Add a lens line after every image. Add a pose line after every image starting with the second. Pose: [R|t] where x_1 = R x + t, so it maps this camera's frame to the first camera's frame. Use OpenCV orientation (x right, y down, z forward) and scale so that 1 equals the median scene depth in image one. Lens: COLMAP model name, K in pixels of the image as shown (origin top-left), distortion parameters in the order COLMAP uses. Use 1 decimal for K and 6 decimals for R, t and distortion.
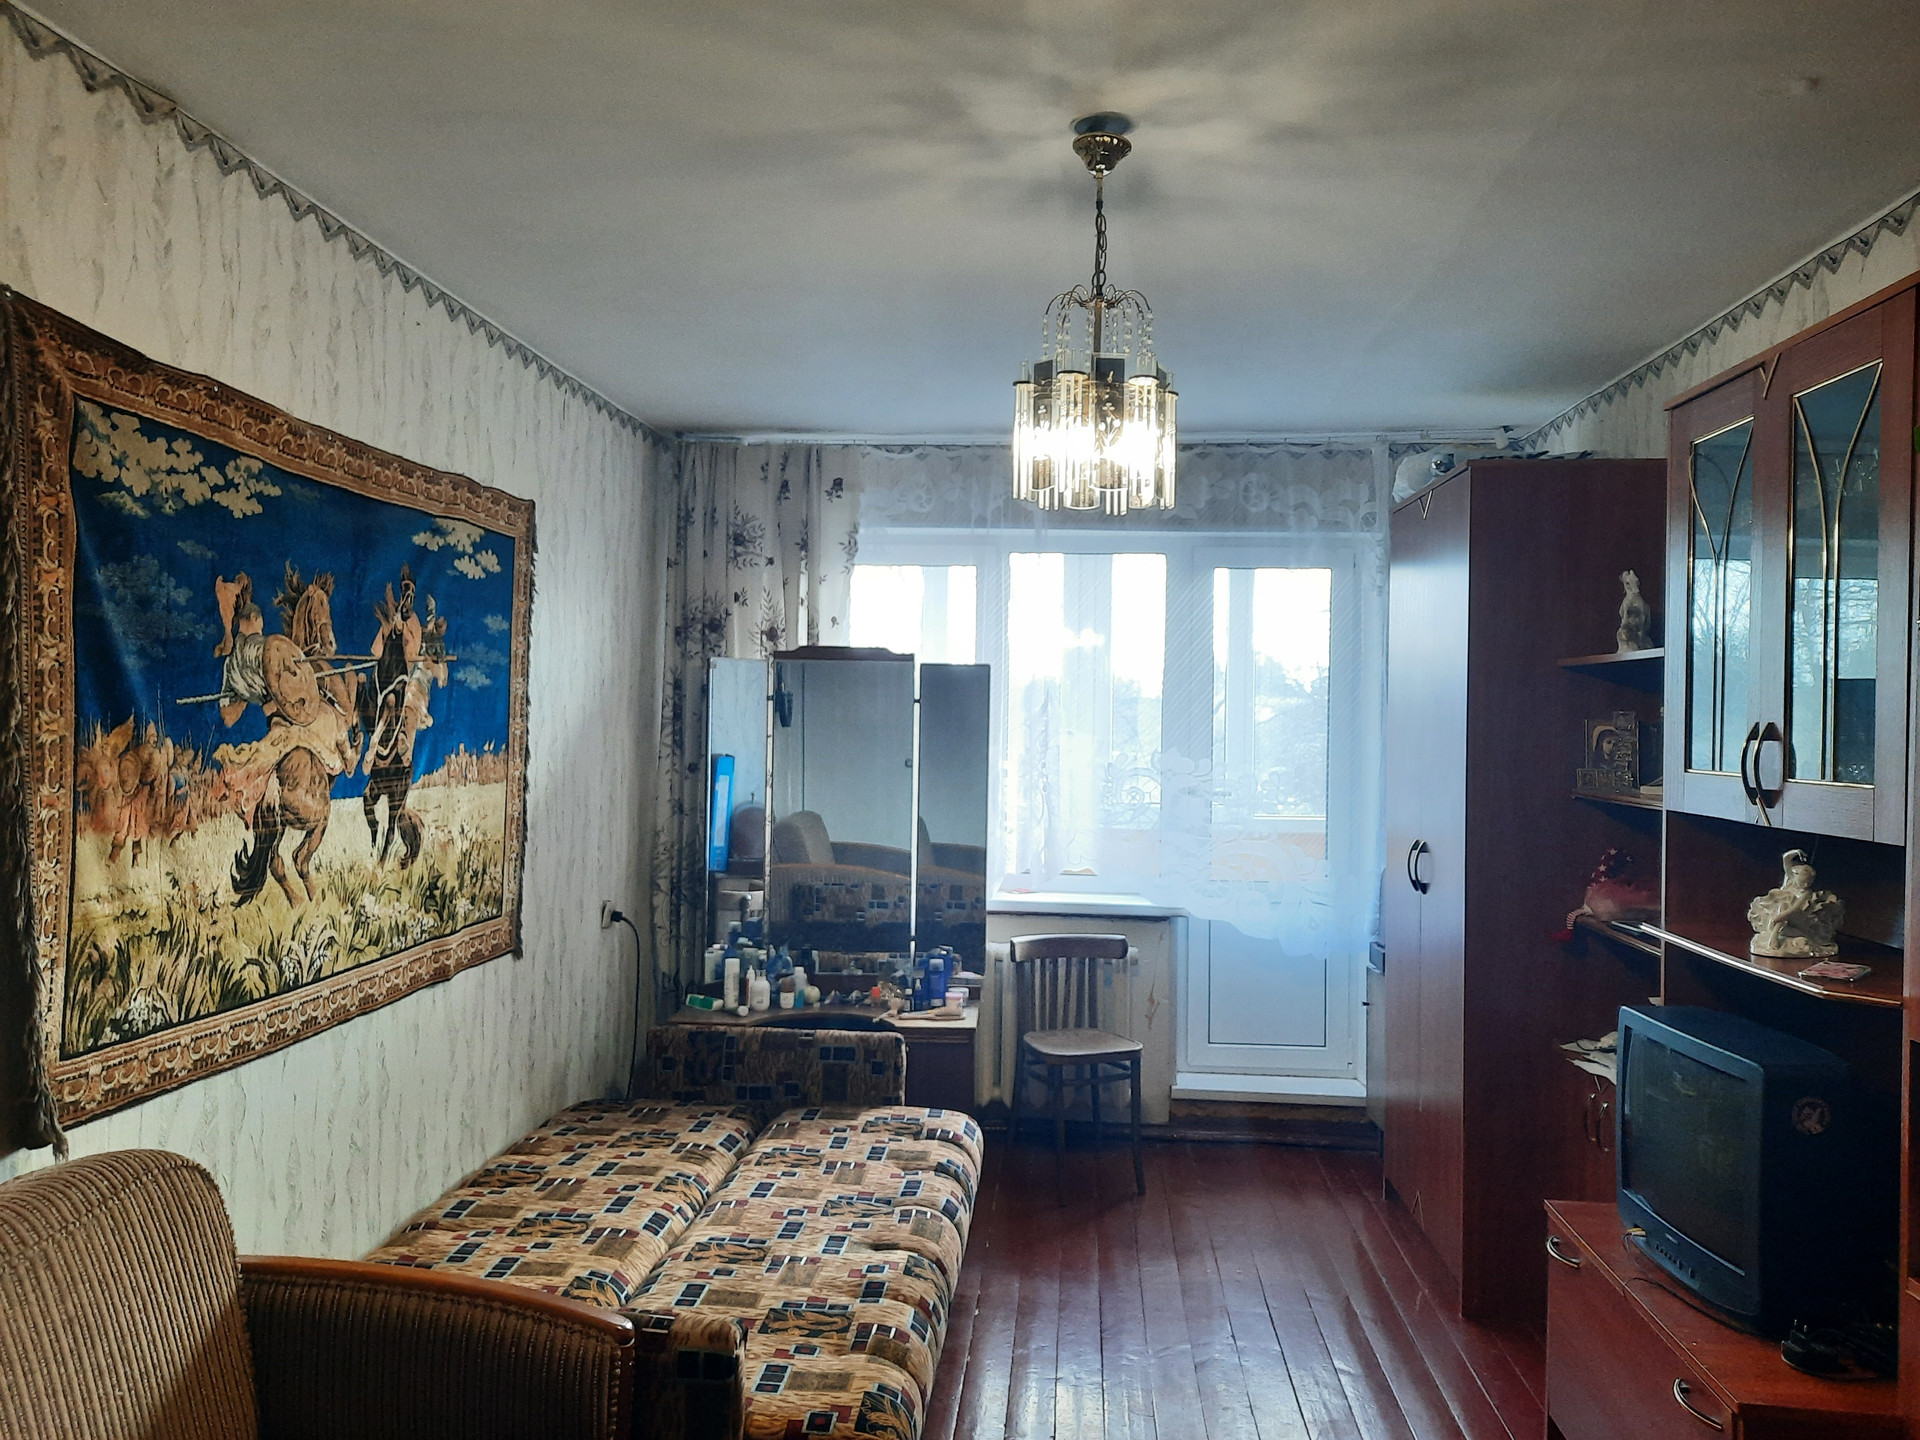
lens RADIAL K [[1407.6, 0, 960.0], [0, 1407.6, 720.0], [0, 0, 1]] dist [0.072525, -0.059044]
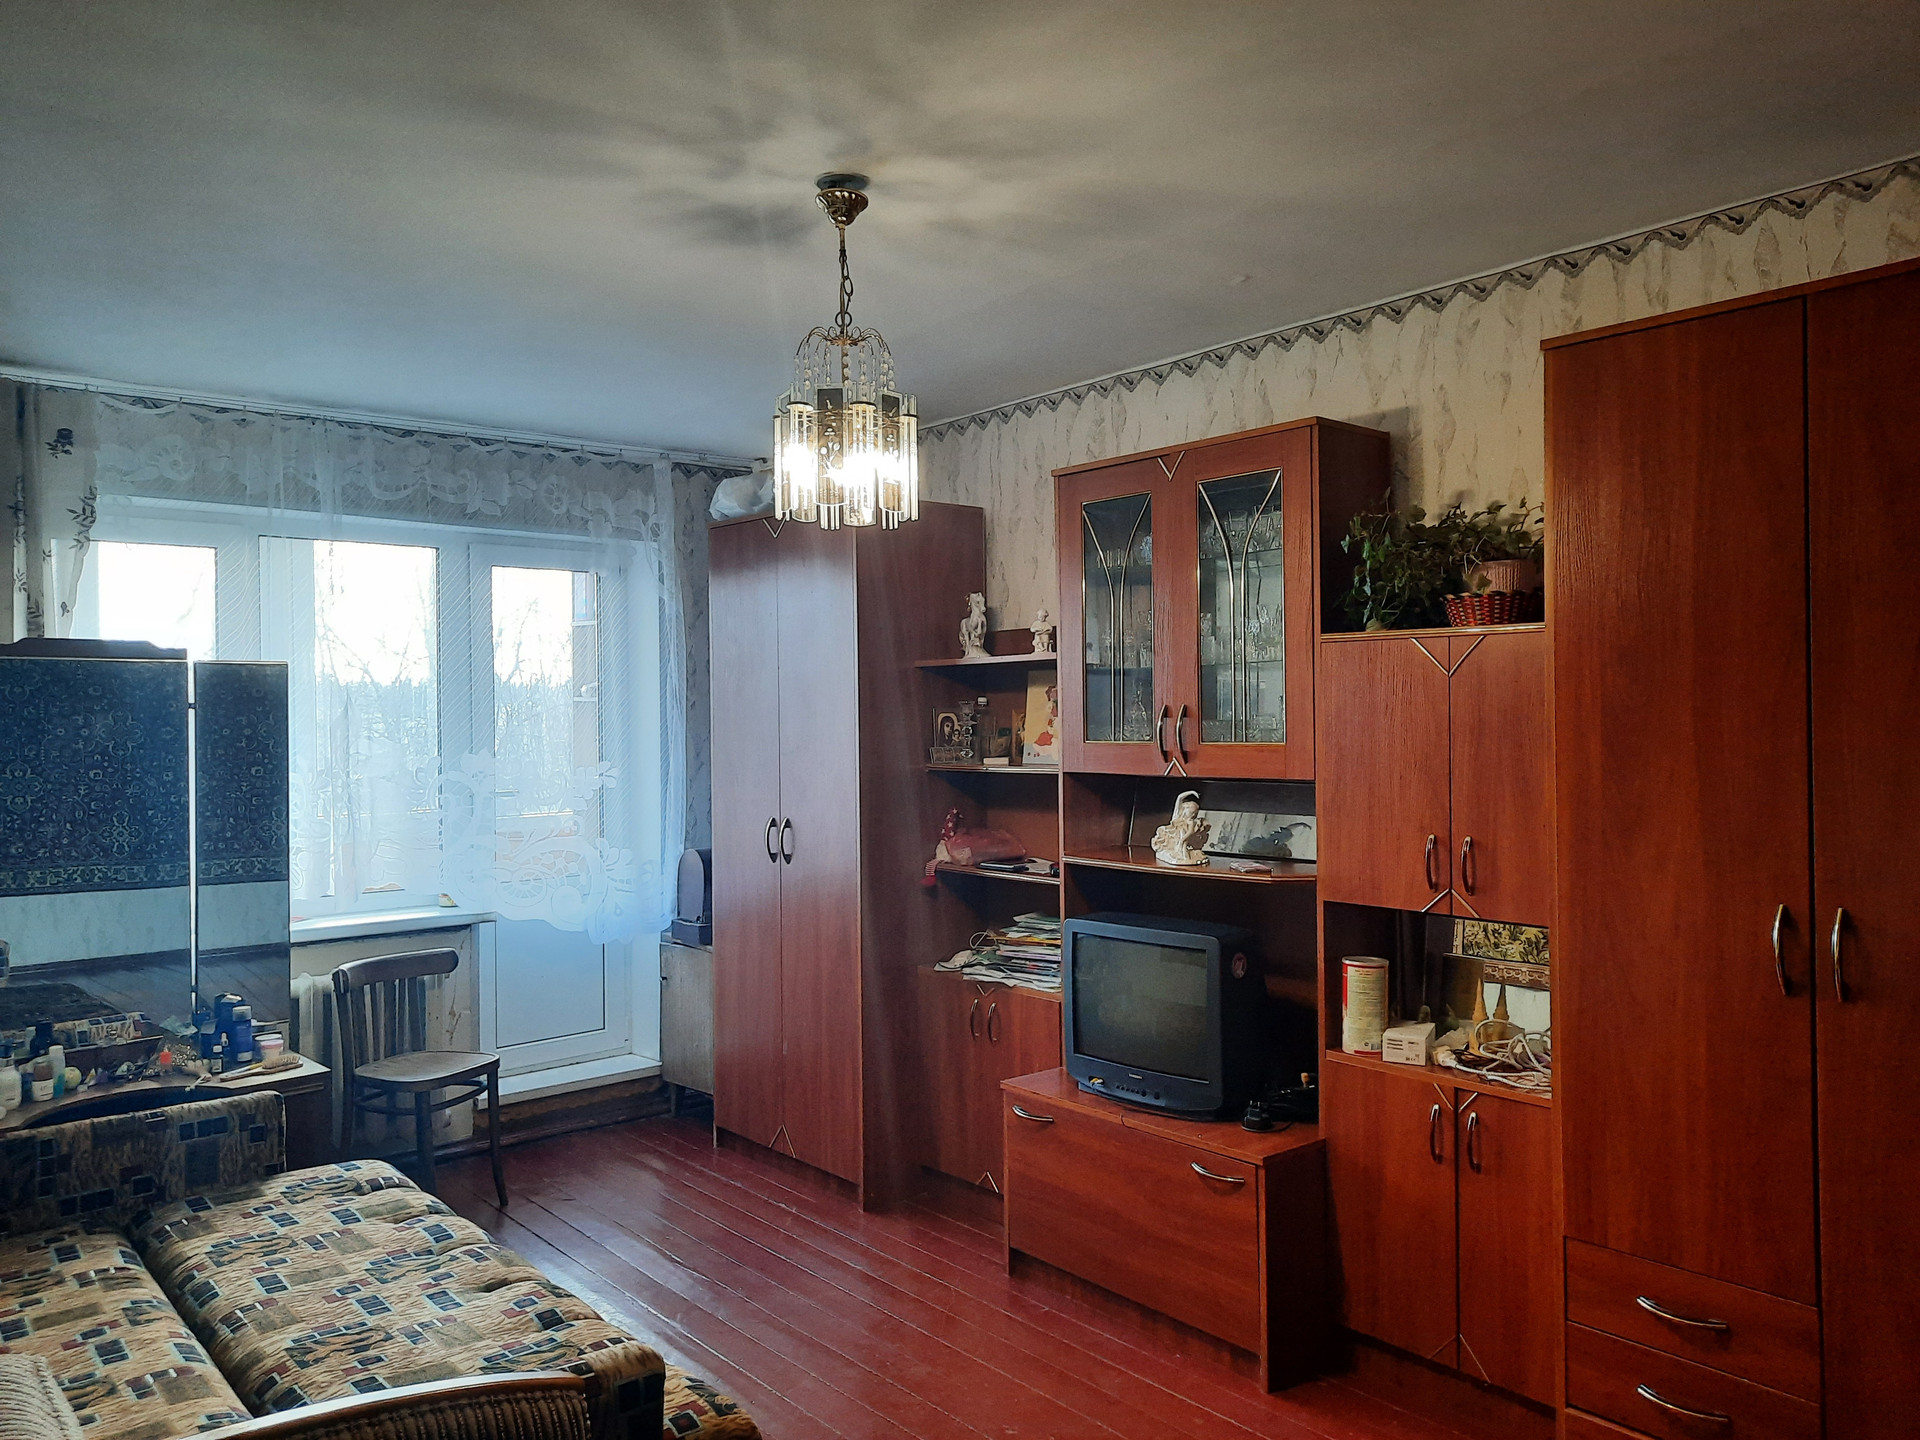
lens RADIAL K [[1407.6, 0, 960.0], [0, 1407.6, 720.0], [0, 0, 1]] dist [0.072525, -0.059044]
pose [[0.714571, -0.027093, 0.699038, -0.380465], [0.026788, 0.999577, 0.011357, -0.003239], [-0.699050, 0.010610, 0.714994, 0.086257]]
